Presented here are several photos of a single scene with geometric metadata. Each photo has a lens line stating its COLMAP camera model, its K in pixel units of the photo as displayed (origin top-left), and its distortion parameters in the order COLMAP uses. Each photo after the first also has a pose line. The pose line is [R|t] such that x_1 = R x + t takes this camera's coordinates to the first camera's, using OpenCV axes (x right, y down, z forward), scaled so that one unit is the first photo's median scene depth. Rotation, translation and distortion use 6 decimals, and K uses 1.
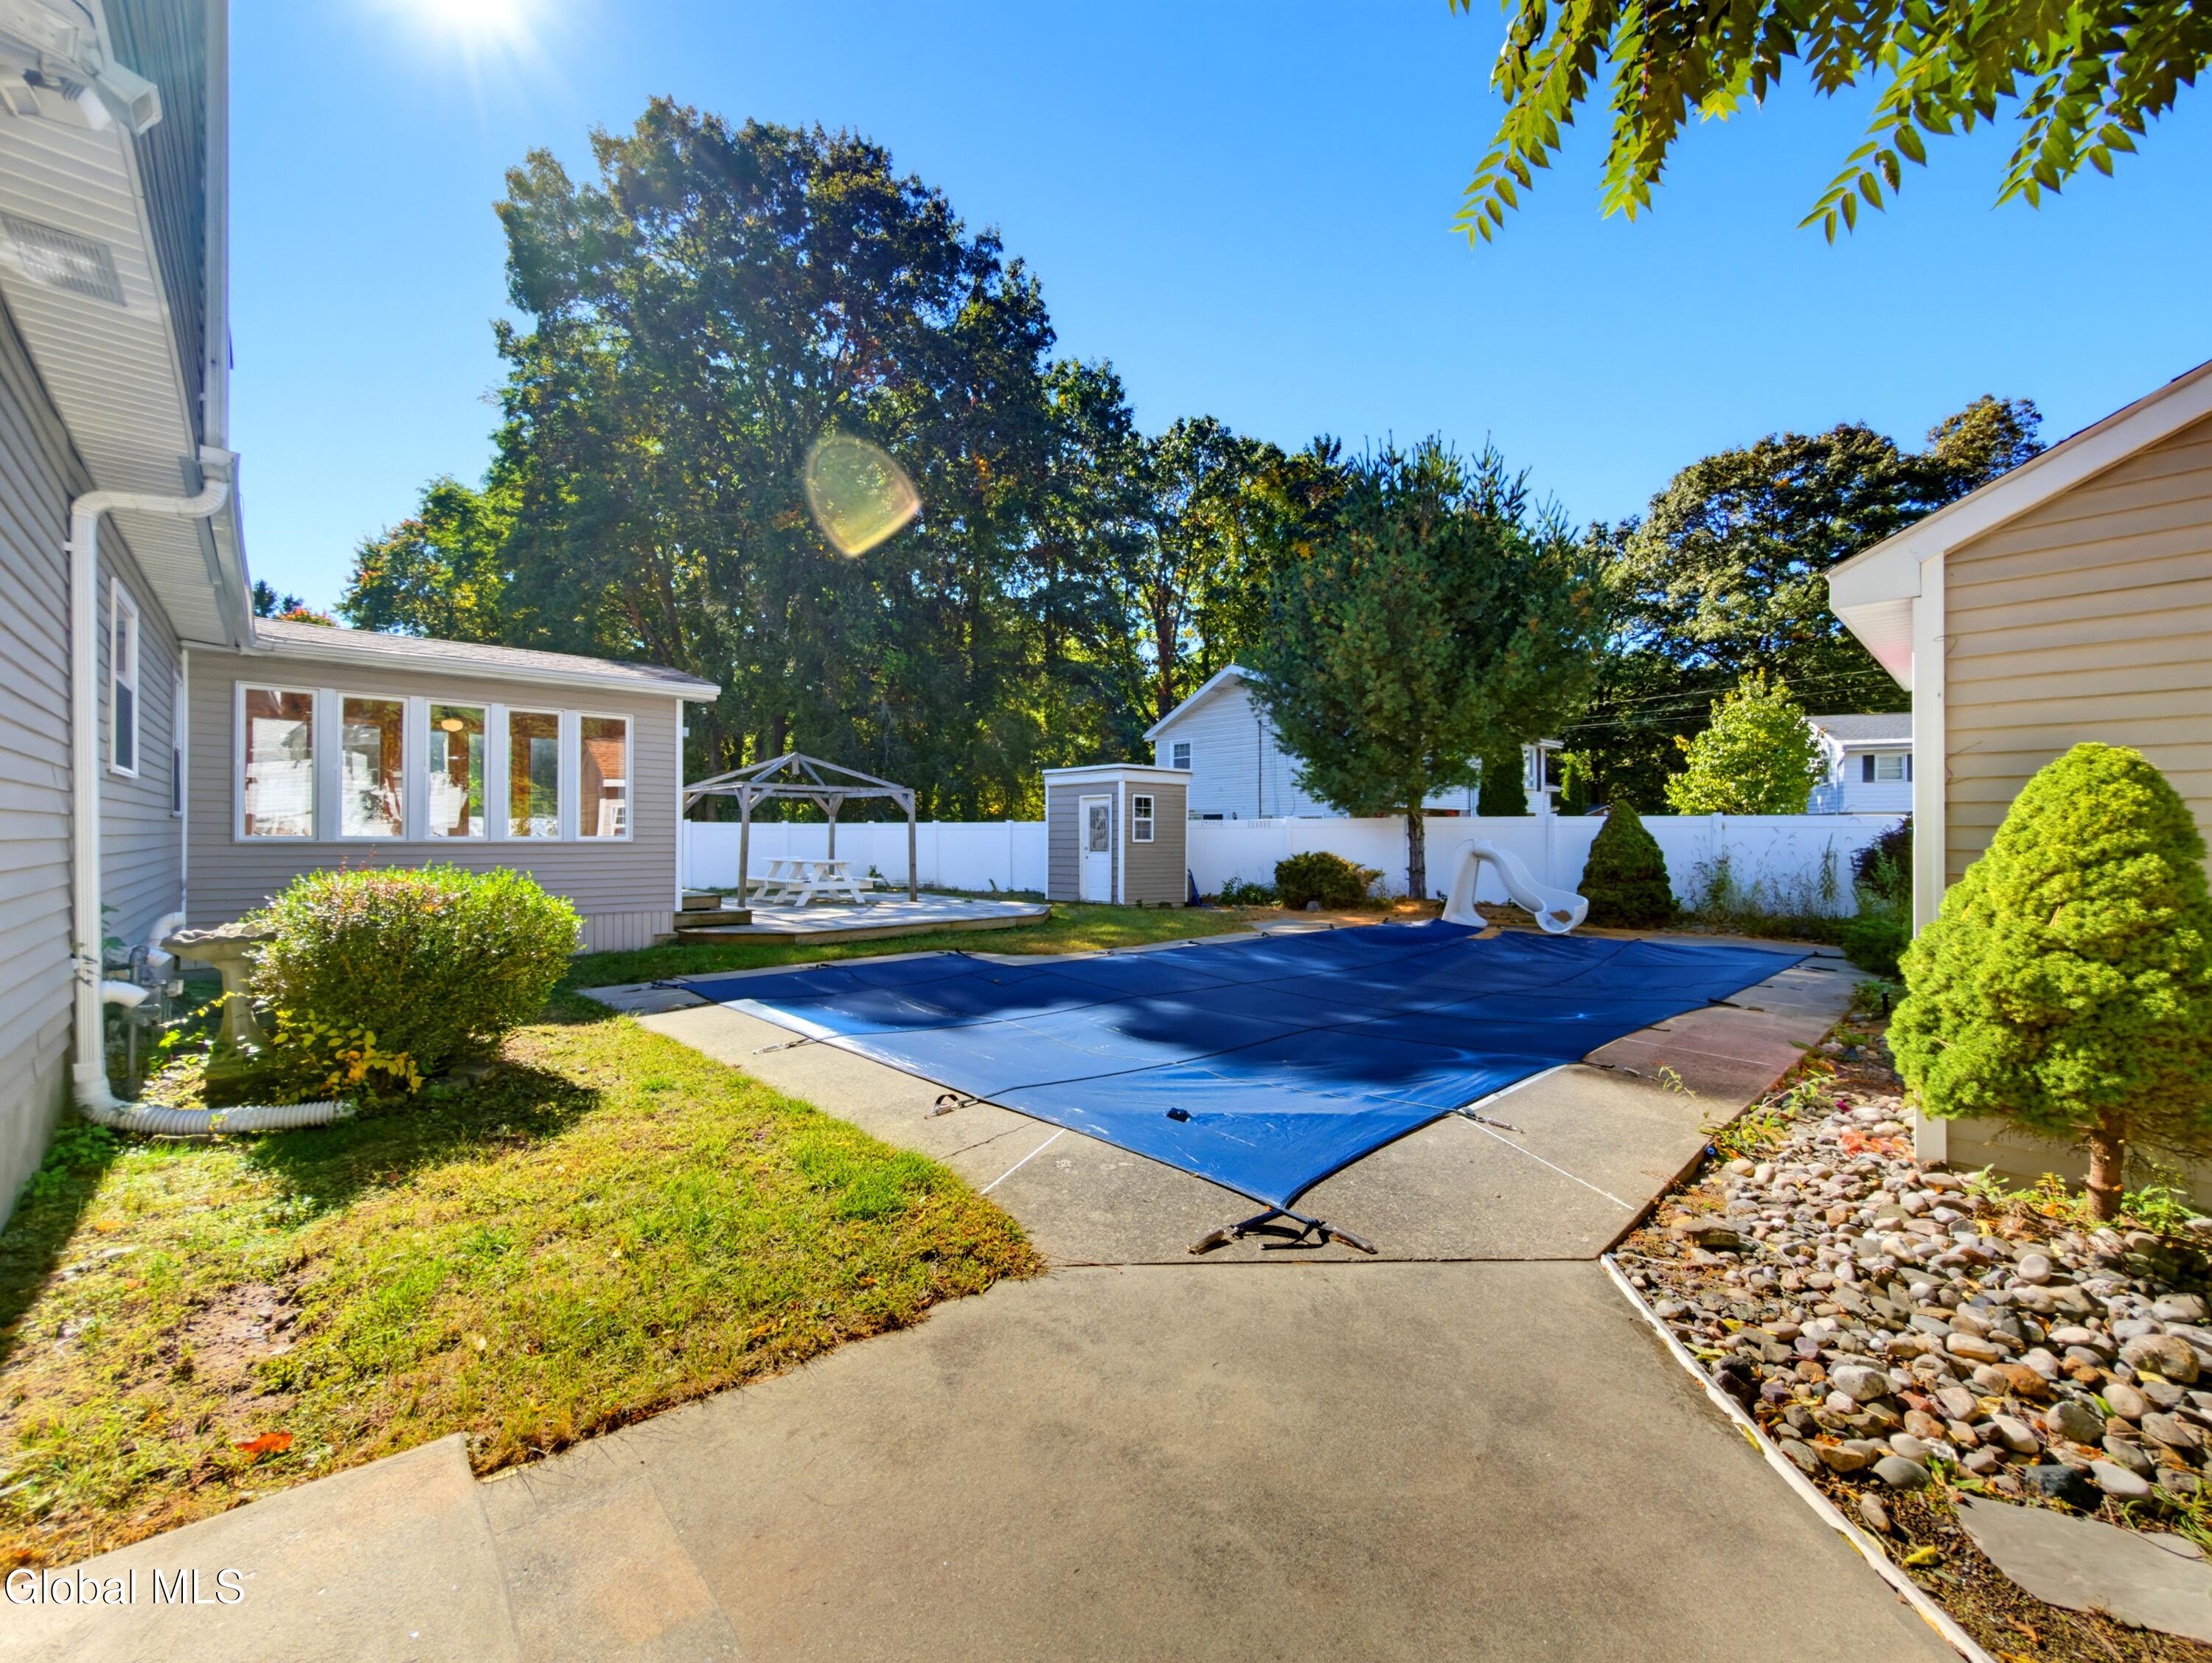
lens RADIAL K [[885.5, 0, 1115.1], [0, 885.5, 832.6], [0, 0, 1]] dist [0.000034, 0.000365]
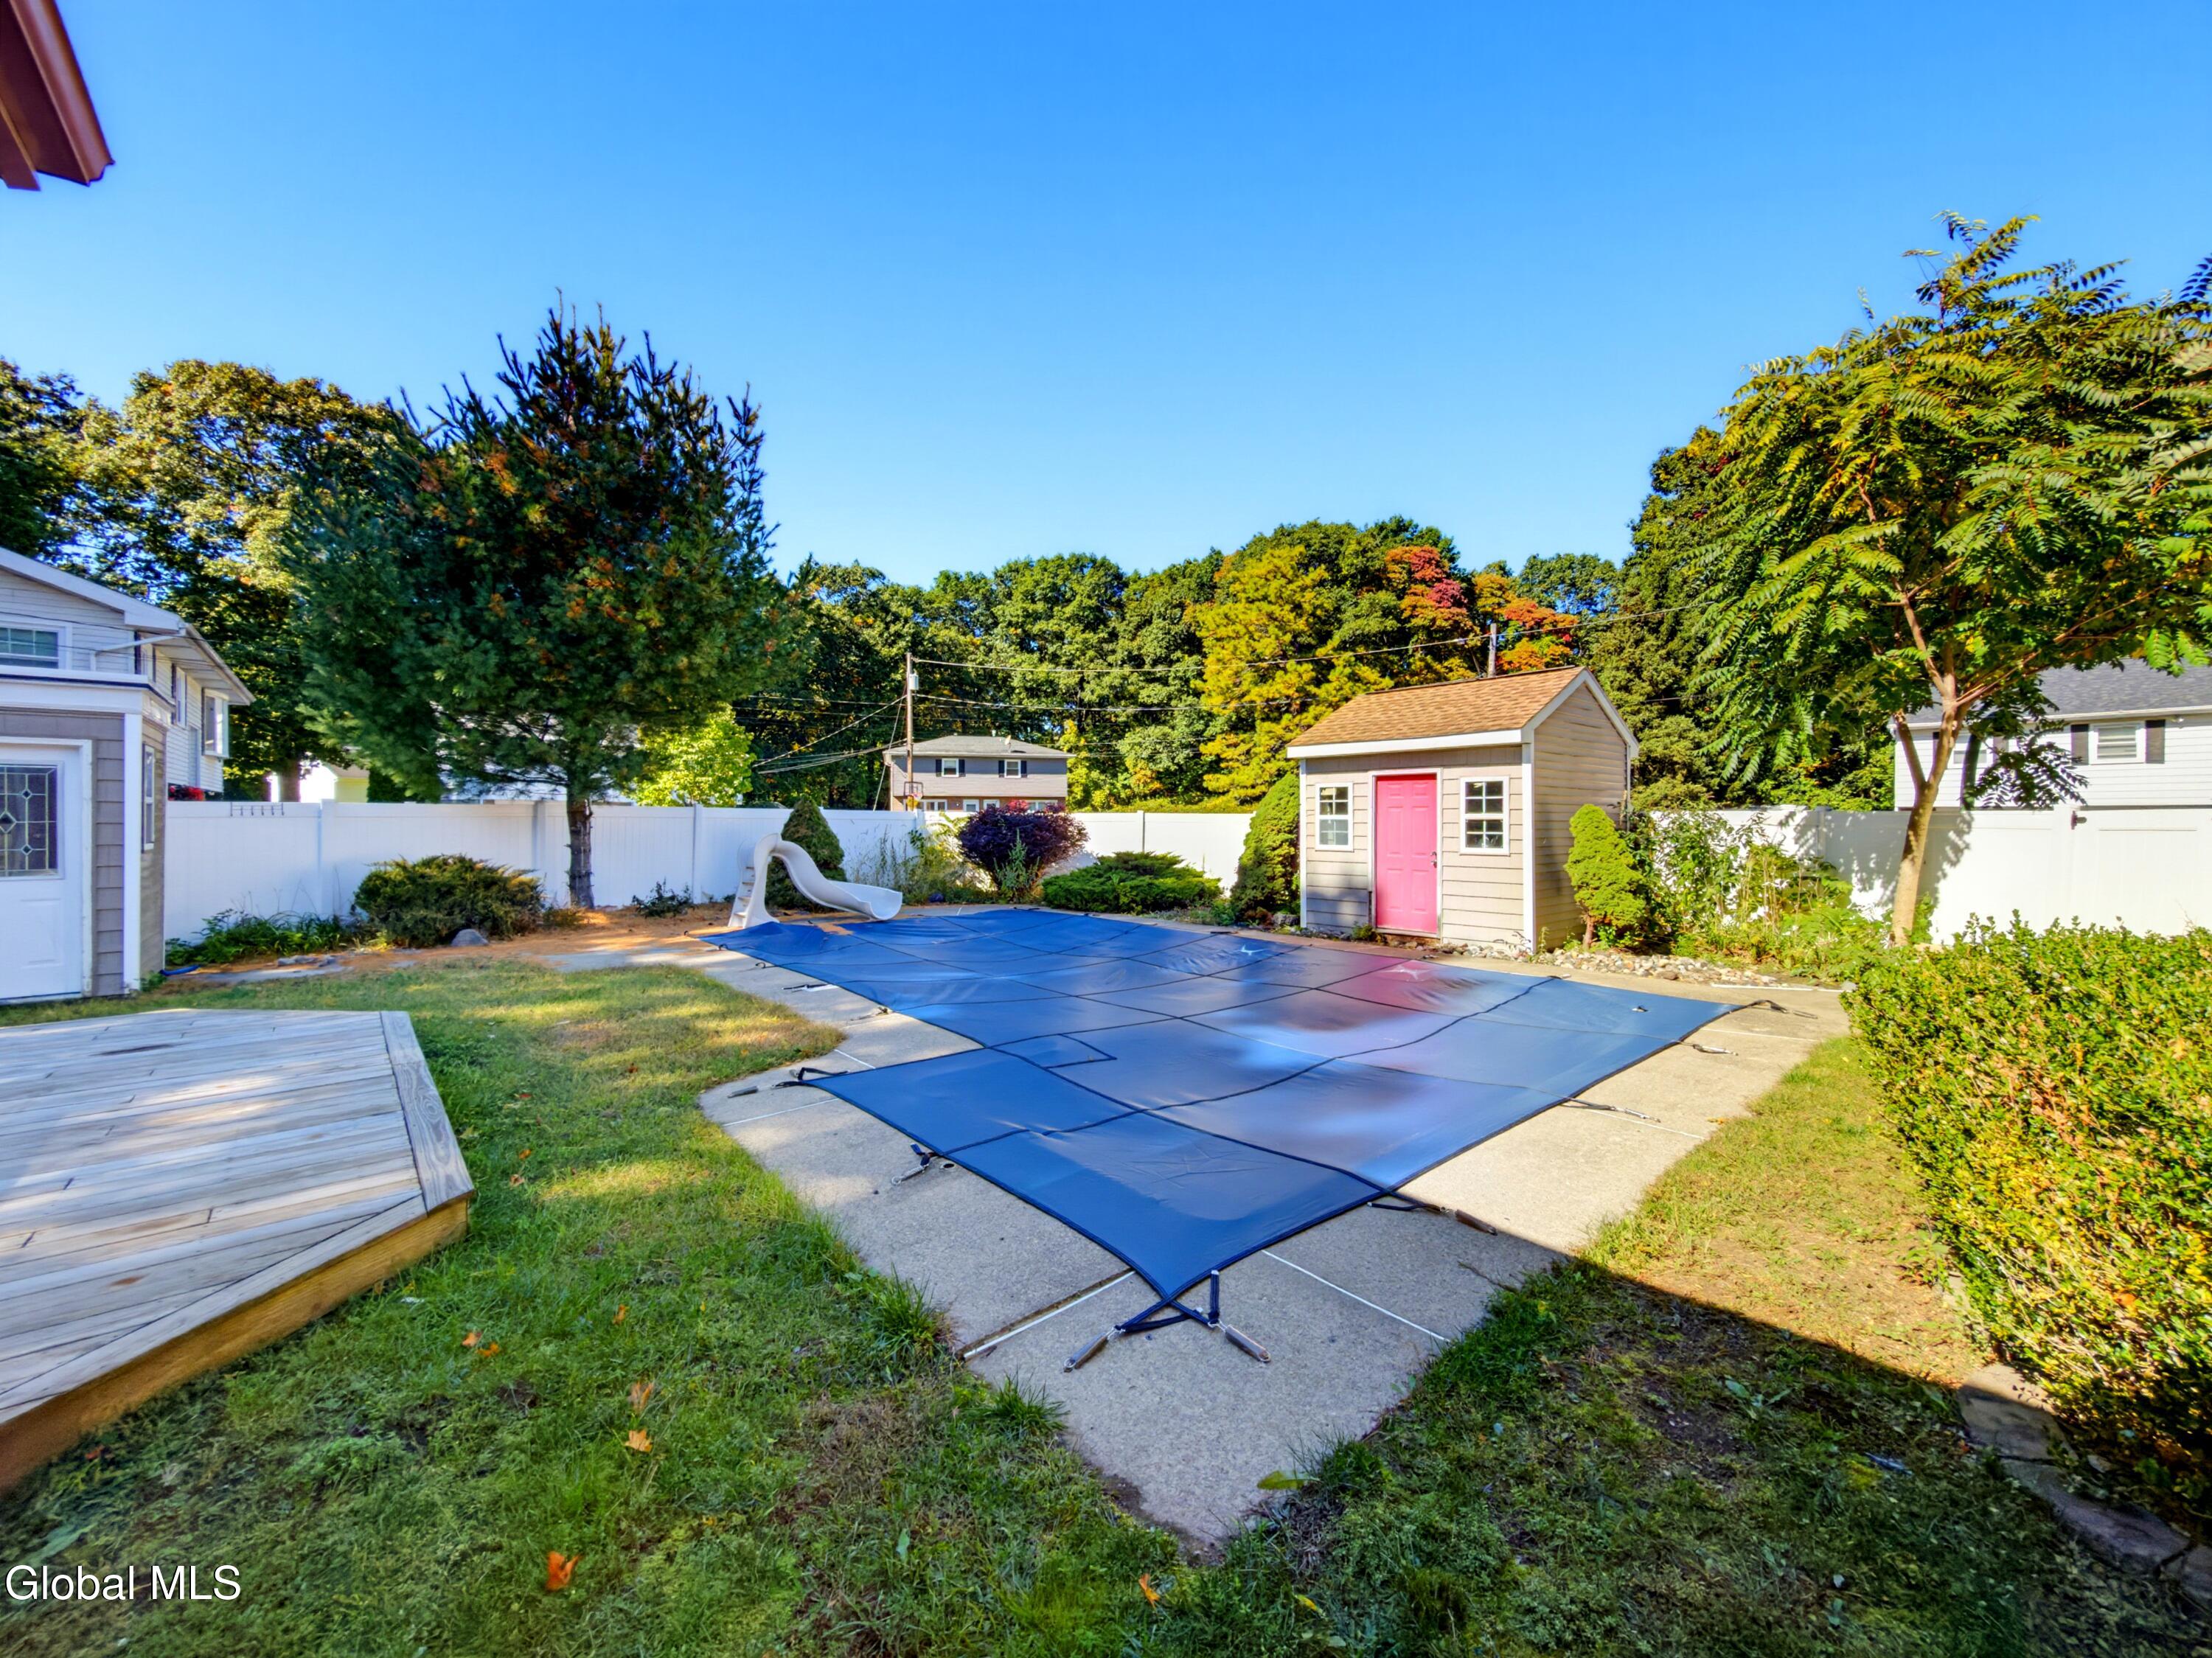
lens RADIAL K [[894.1, 0, 1115.3], [0, 894.1, 827.2], [0, 0, 1]] dist [-0.000147, -0.000069]
pose [[0.051233, -0.002499, 0.998684, -0.125505], [-0.005449, 0.999981, 0.002782, -0.000935], [-0.998672, -0.005584, 0.051218, 0.145447]]
